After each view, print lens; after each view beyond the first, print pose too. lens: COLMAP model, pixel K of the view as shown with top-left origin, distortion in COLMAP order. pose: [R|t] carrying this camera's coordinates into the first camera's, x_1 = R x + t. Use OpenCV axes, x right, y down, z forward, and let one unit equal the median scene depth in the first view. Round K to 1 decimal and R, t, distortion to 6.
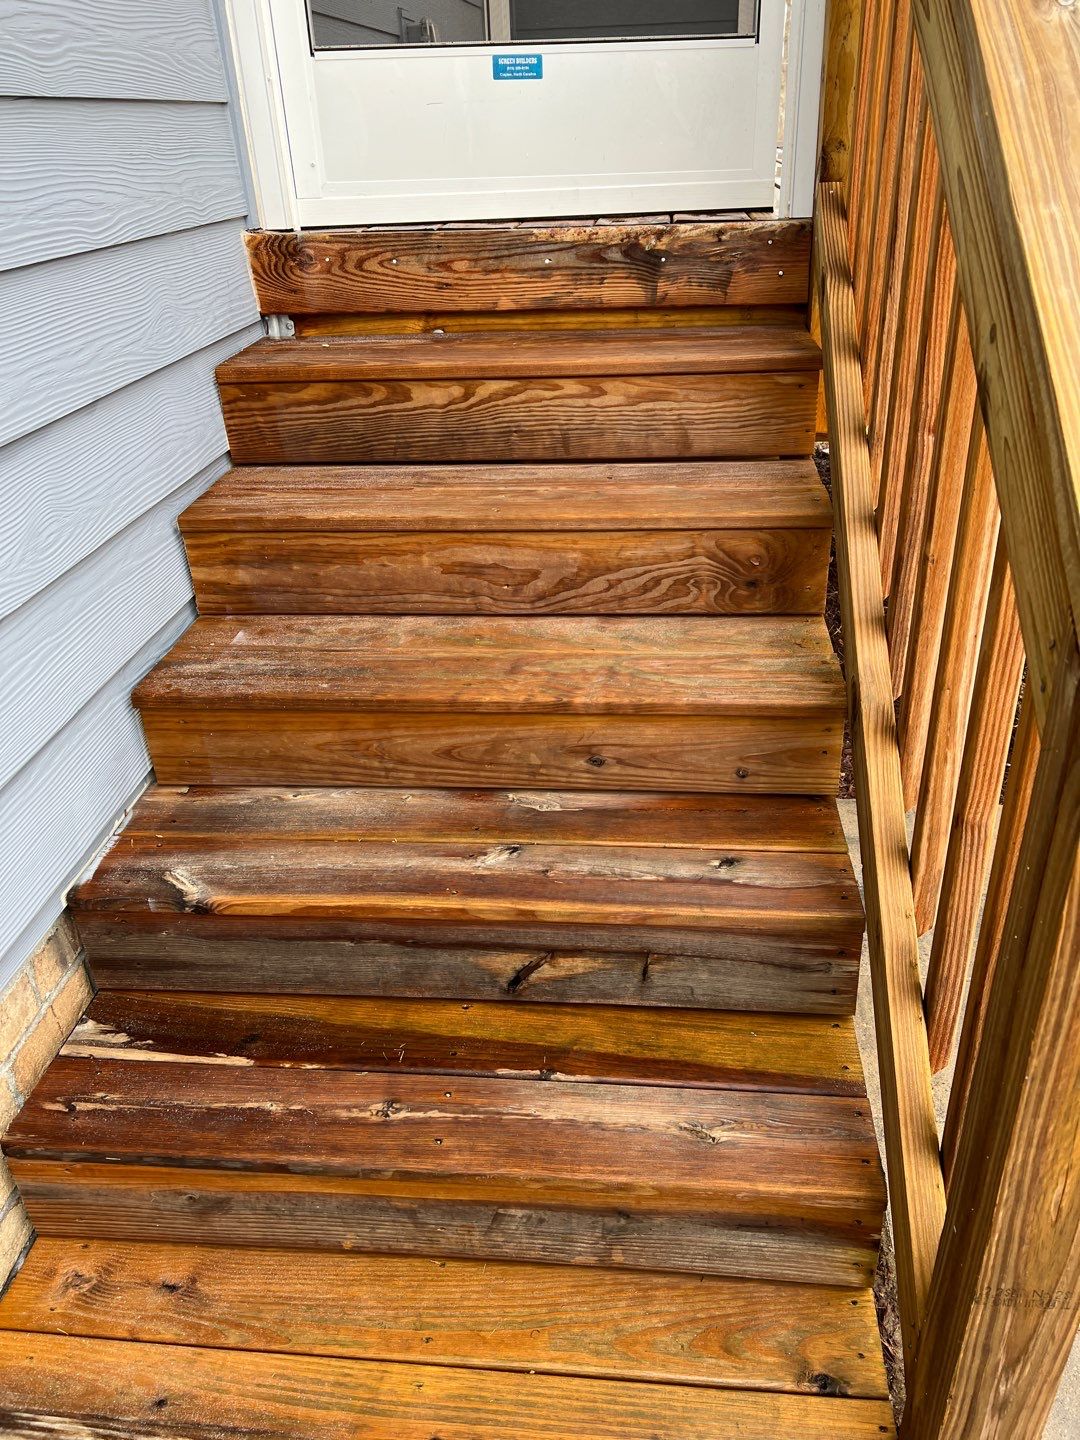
lens RADIAL K [[1072.8, 0, 577.5], [0, 1072.8, 695.2], [0, 0, 1]] dist [0.035048, -0.037137]
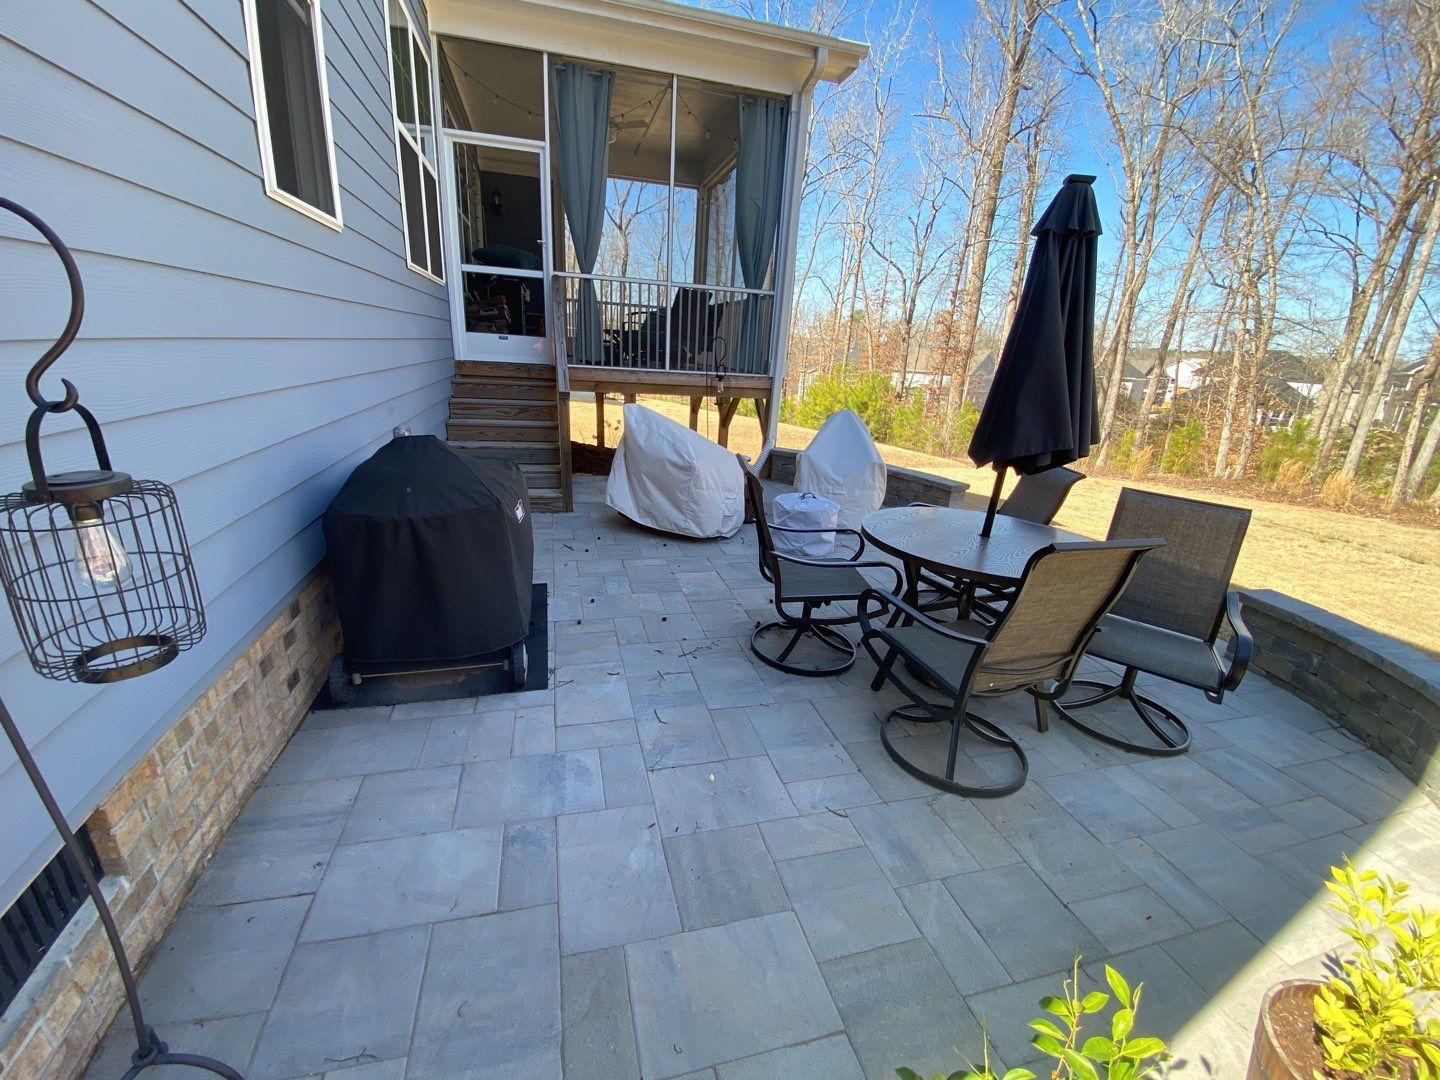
lens RADIAL K [[585.7, 0, 713.2], [0, 585.7, 540.1], [0, 0, 1]] dist [-0.008760, -0.007889]
pose [[0.934774, -0.015582, 0.354900, -0.149581], [0.076778, 0.984287, -0.159009, 1.206311], [-0.346846, 0.175886, 0.921283, -2.348468]]
